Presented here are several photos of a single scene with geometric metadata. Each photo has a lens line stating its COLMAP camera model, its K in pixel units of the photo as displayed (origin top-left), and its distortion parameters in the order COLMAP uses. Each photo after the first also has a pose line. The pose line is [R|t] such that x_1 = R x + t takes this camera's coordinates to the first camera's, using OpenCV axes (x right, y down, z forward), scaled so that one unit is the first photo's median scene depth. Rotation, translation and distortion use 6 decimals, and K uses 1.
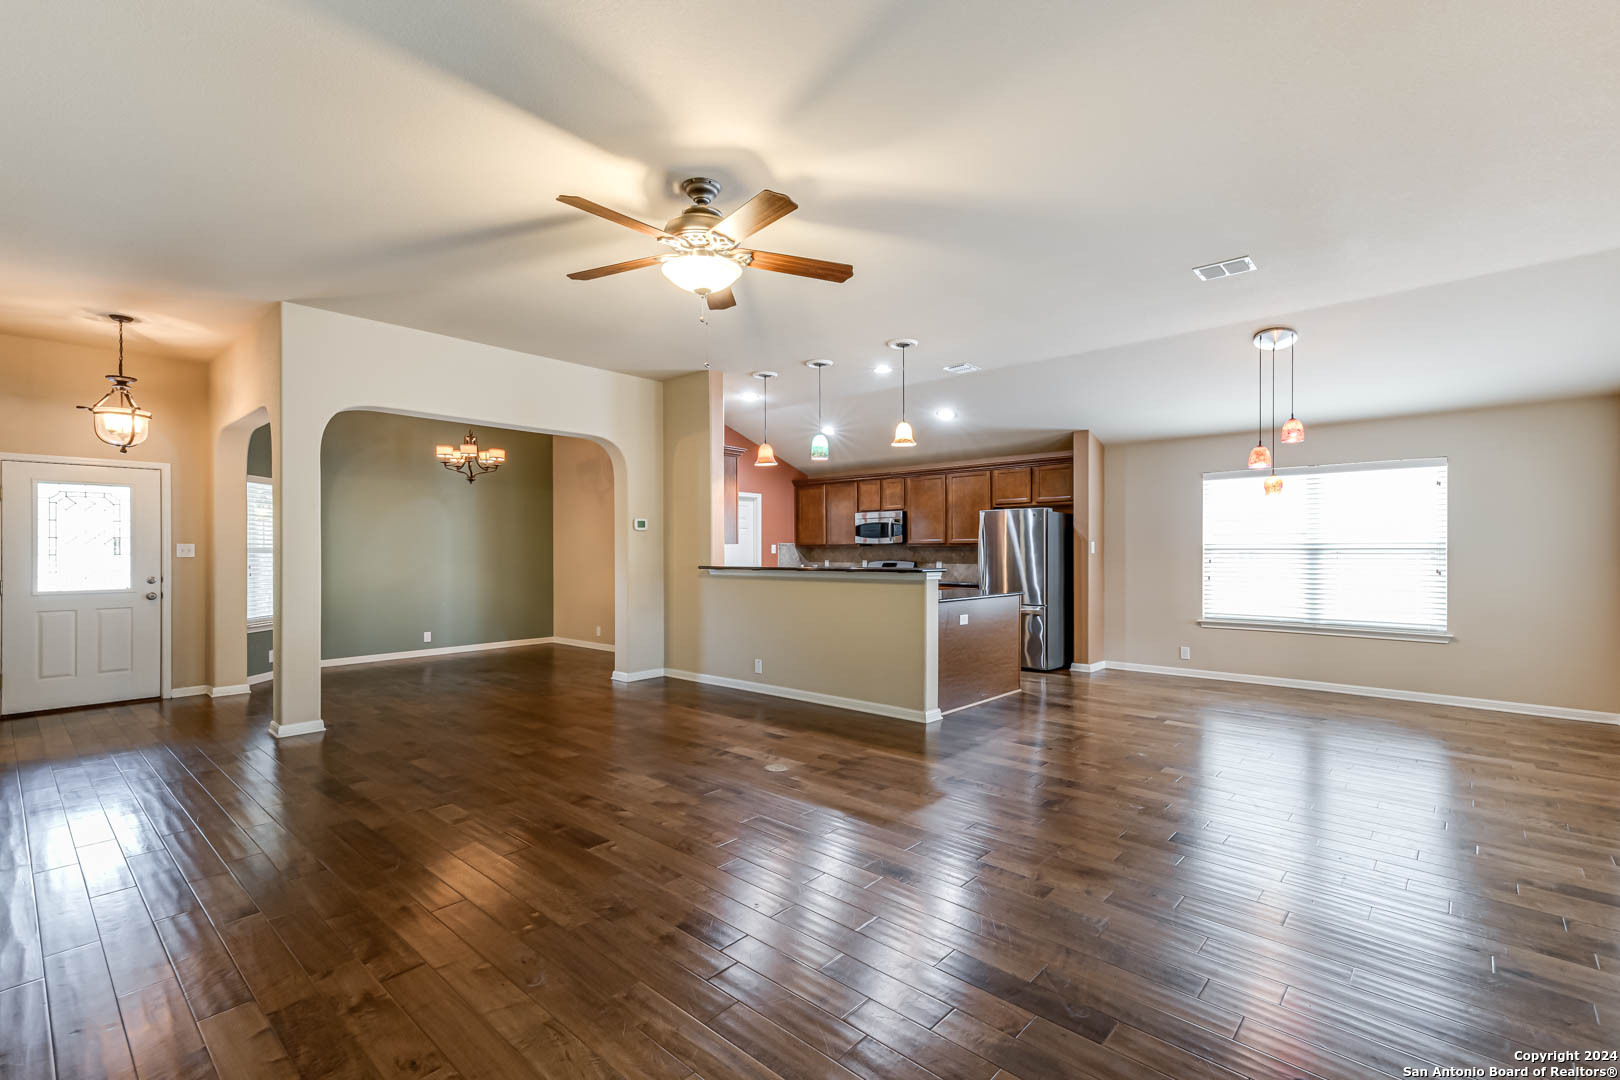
lens RADIAL K [[716.3, 0, 804.7], [0, 716.3, 550.6], [0, 0, 1]] dist [0.027370, -0.000420]
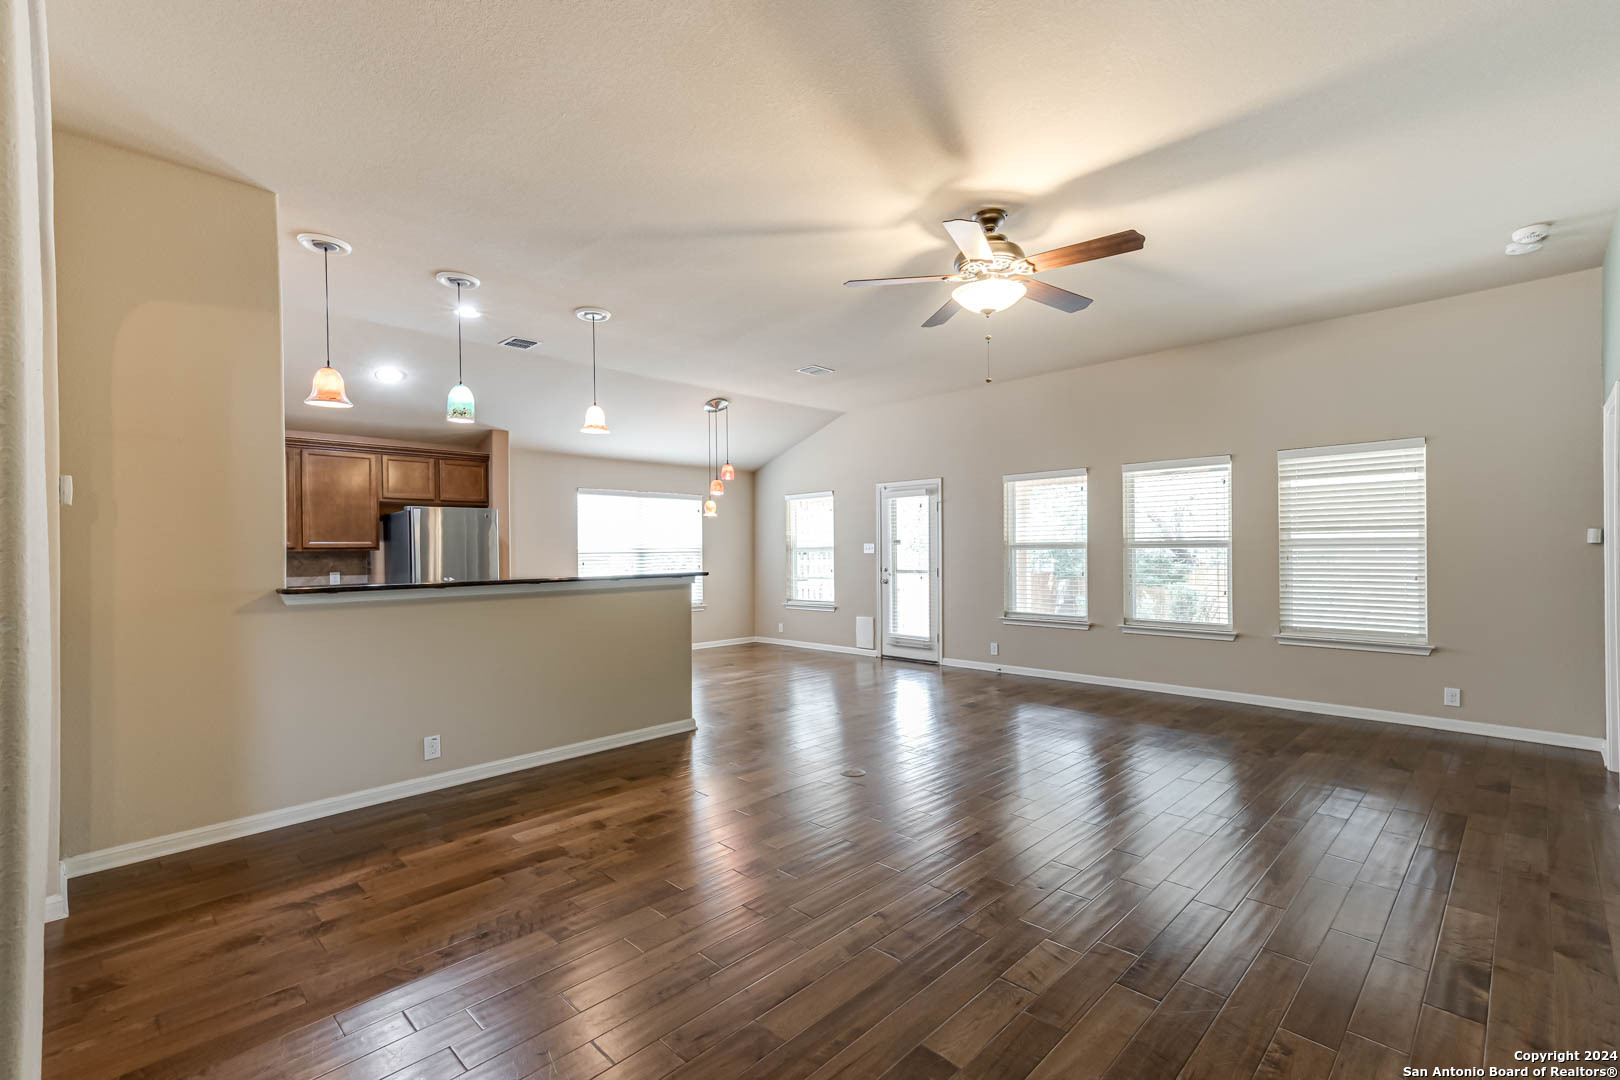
lens RADIAL K [[719.8, 0, 806.3], [0, 719.8, 549.5], [0, 0, 1]] dist [0.025996, 0.000168]
pose [[0.048505, 0.002539, 0.998820, -0.638366], [0.011759, 0.999926, -0.003113, -0.000308], [-0.998754, 0.011897, 0.048472, 0.625978]]
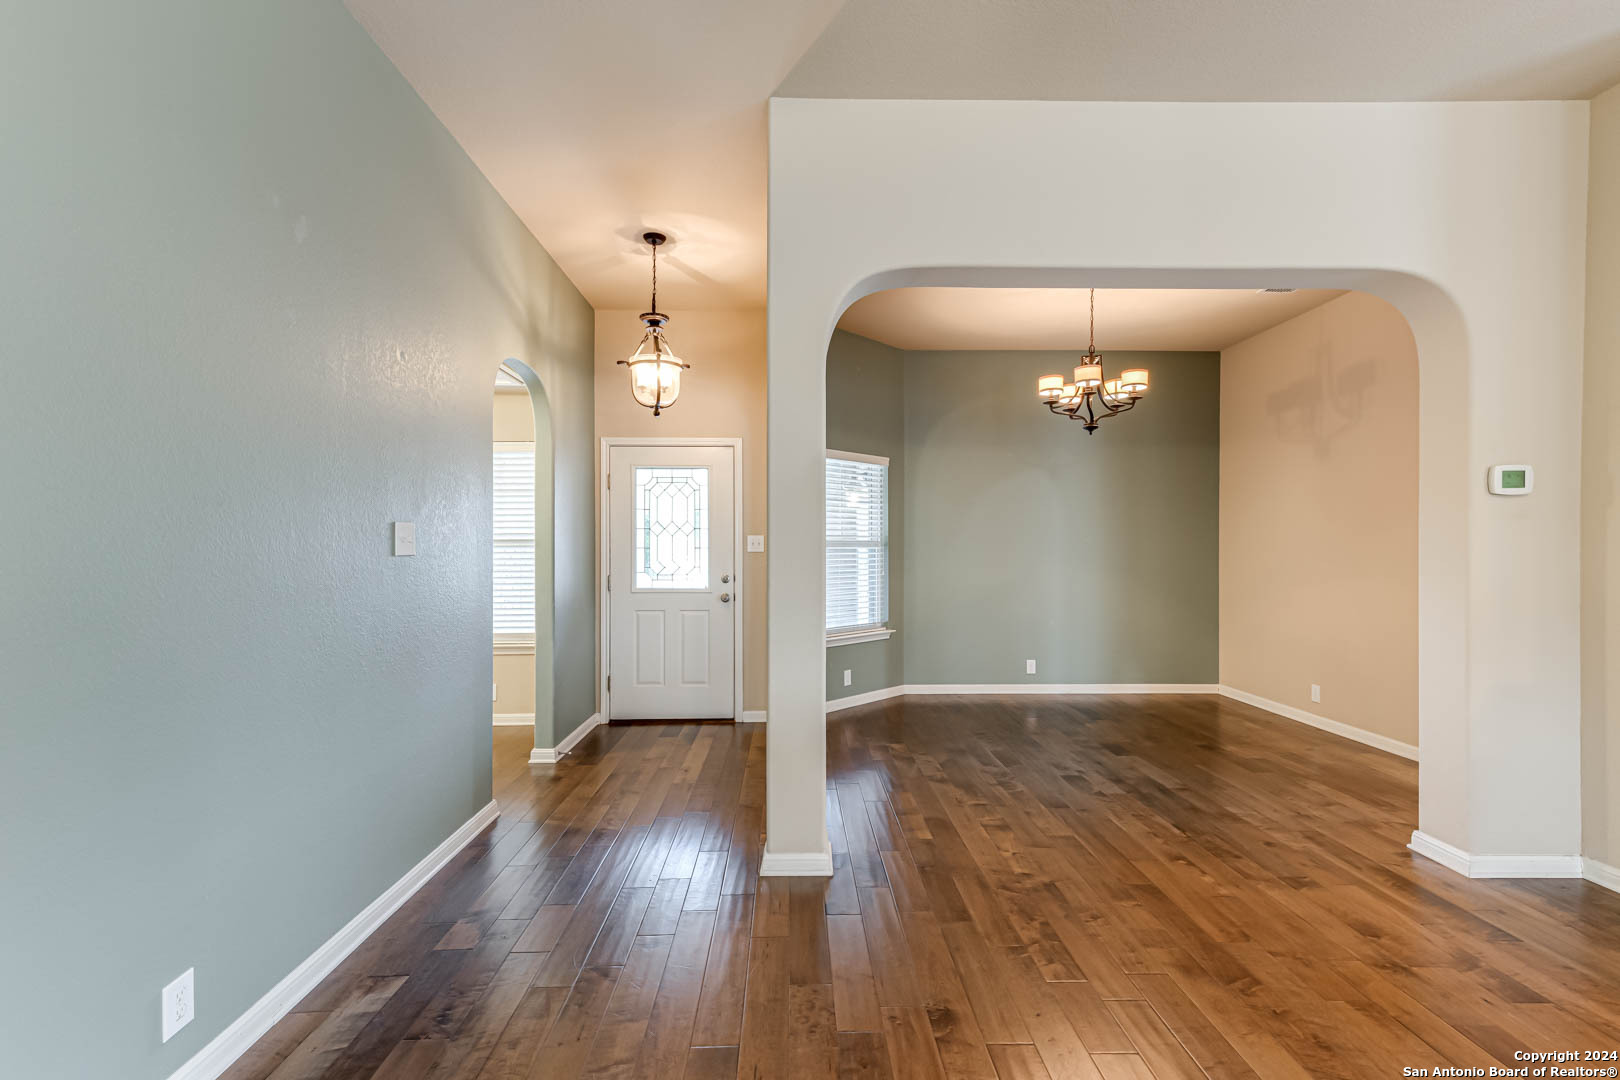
lens RADIAL K [[723.7, 0, 815.7], [0, 723.7, 549.3], [0, 0, 1]] dist [0.026042, 0.000028]
pose [[0.697826, 0.008049, -0.716222, -0.216441], [-0.004208, 0.999966, 0.007138, 0.000004], [0.716255, -0.001967, 0.697836, 0.474598]]
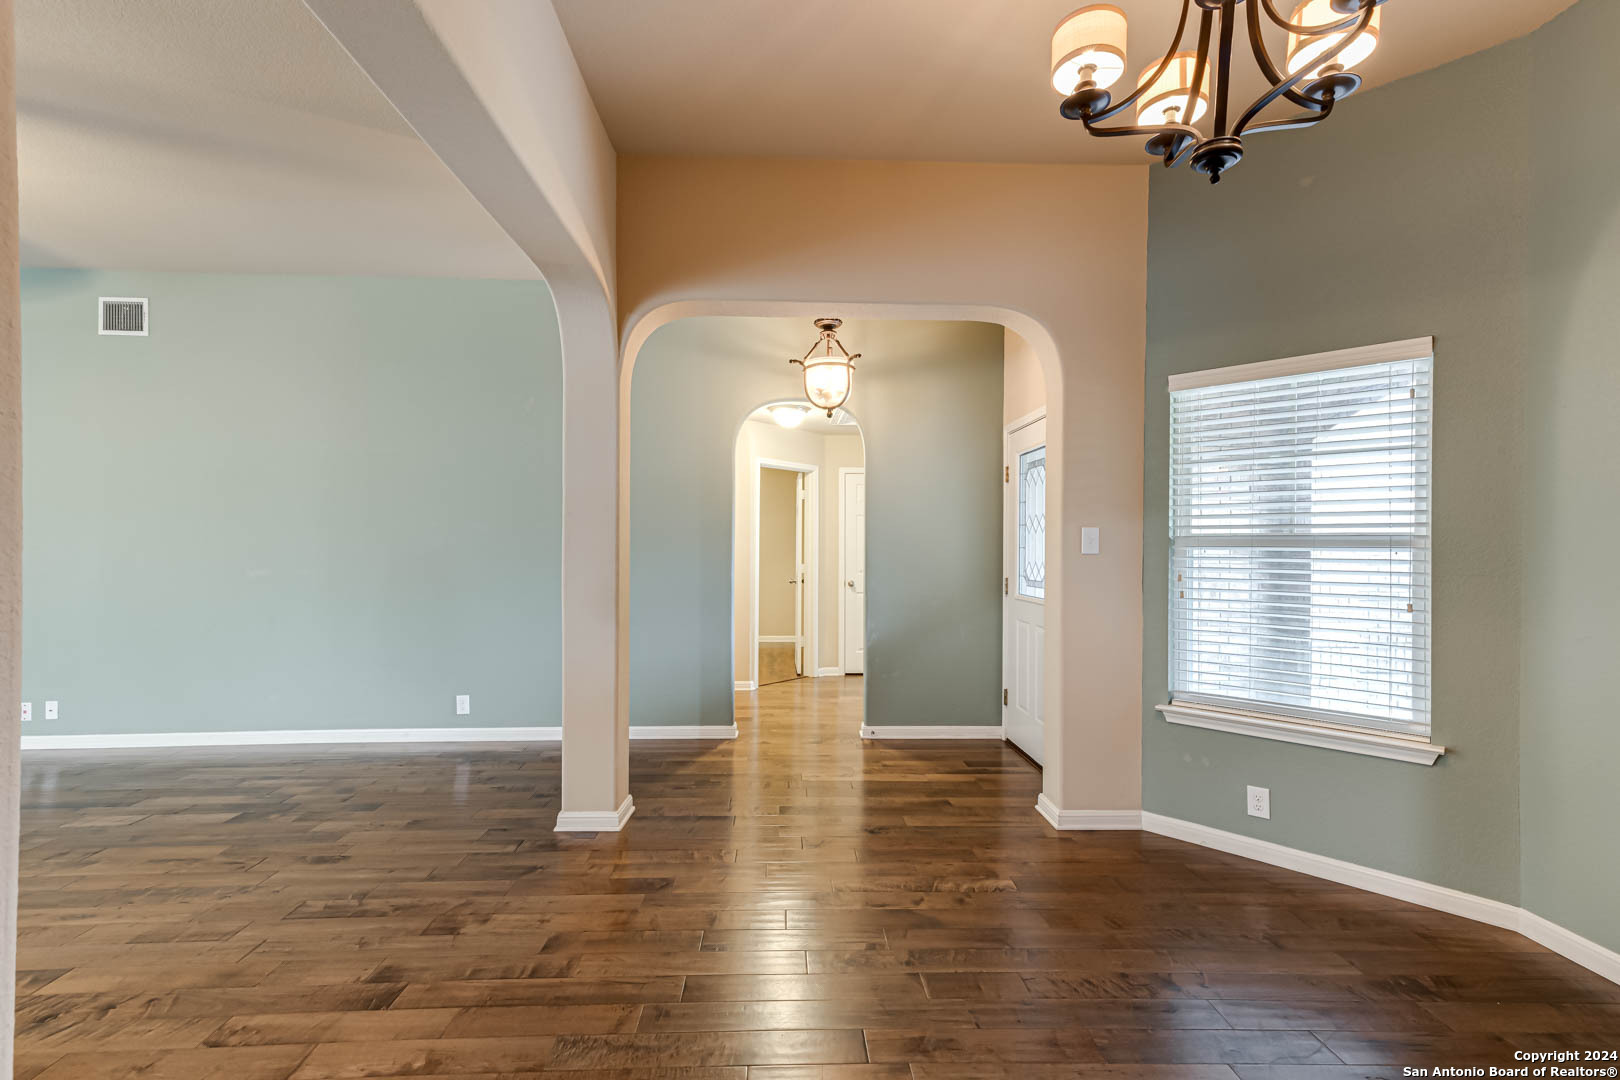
lens RADIAL K [[724.8, 0, 802.9], [0, 724.8, 549.8], [0, 0, 1]] dist [0.022103, -0.000342]
pose [[-0.713764, 0.004890, -0.700369, -0.289252], [-0.001135, 0.999966, 0.008139, 0.001237], [0.700385, 0.006604, -0.713734, 1.230479]]
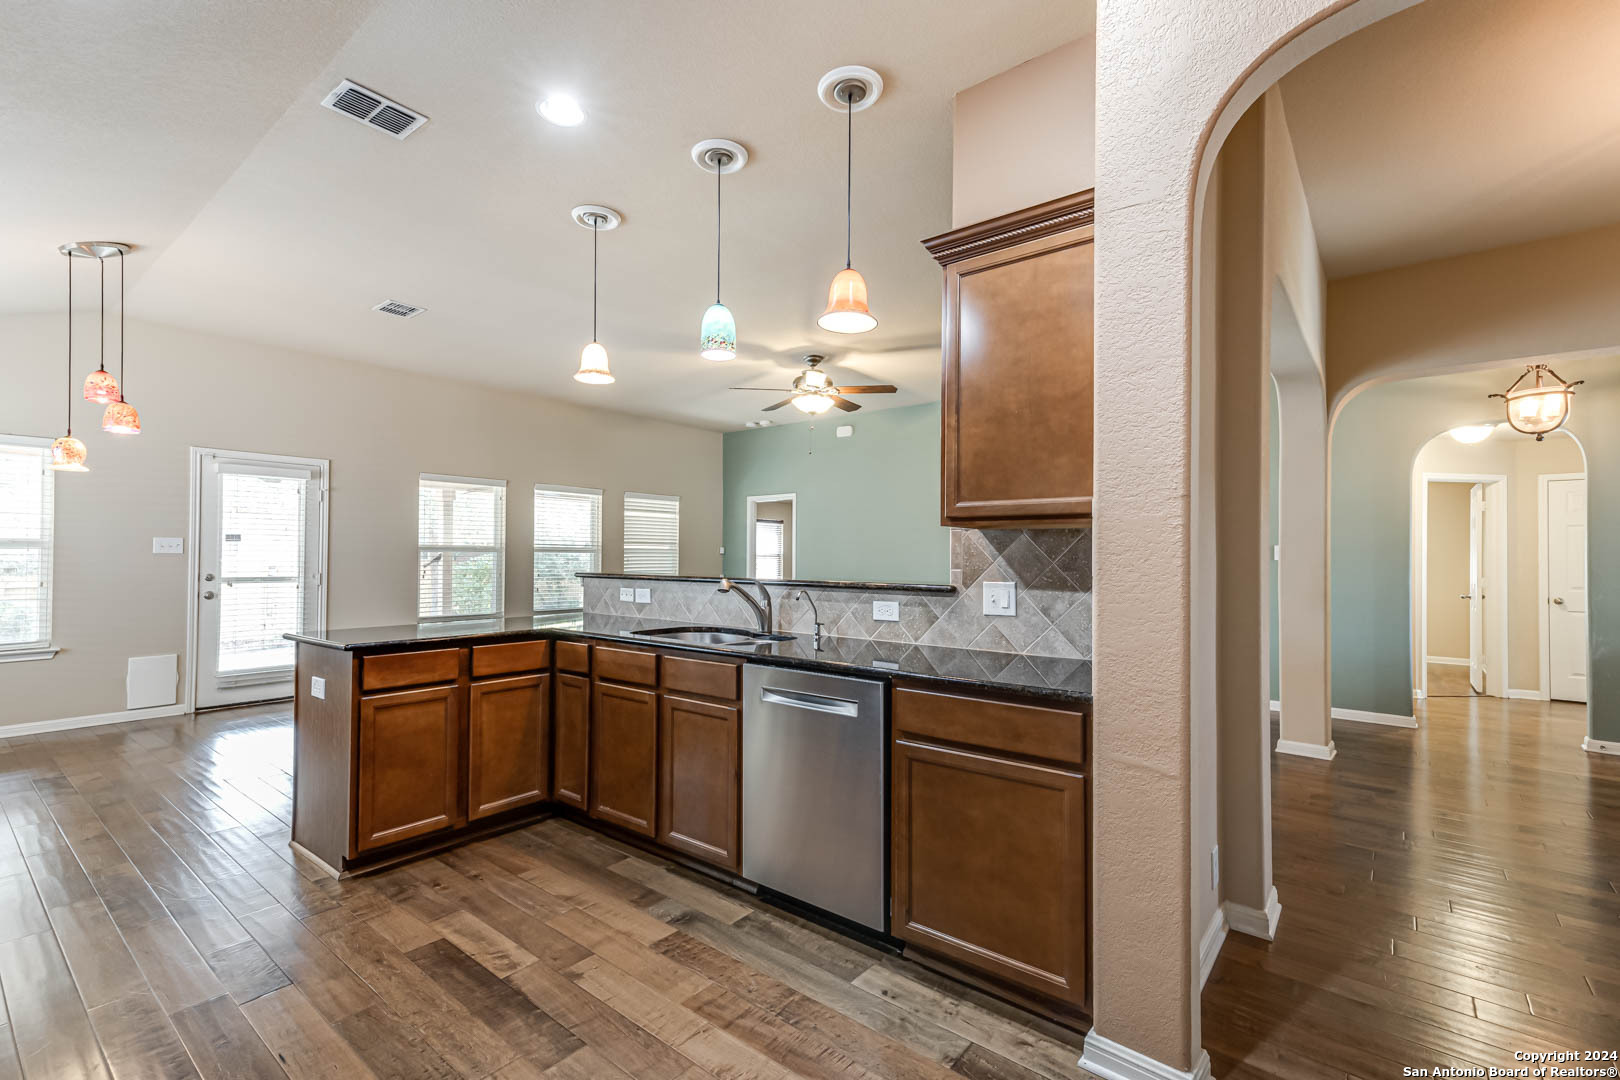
lens RADIAL K [[719.8, 0, 806.3], [0, 719.8, 549.5], [0, 0, 1]] dist [0.025996, 0.000168]
pose [[-0.998044, -0.004823, -0.062335, -0.007446], [-0.004170, 0.999935, -0.010597, 0.005799], [0.062382, -0.010317, -0.997999, 1.453909]]
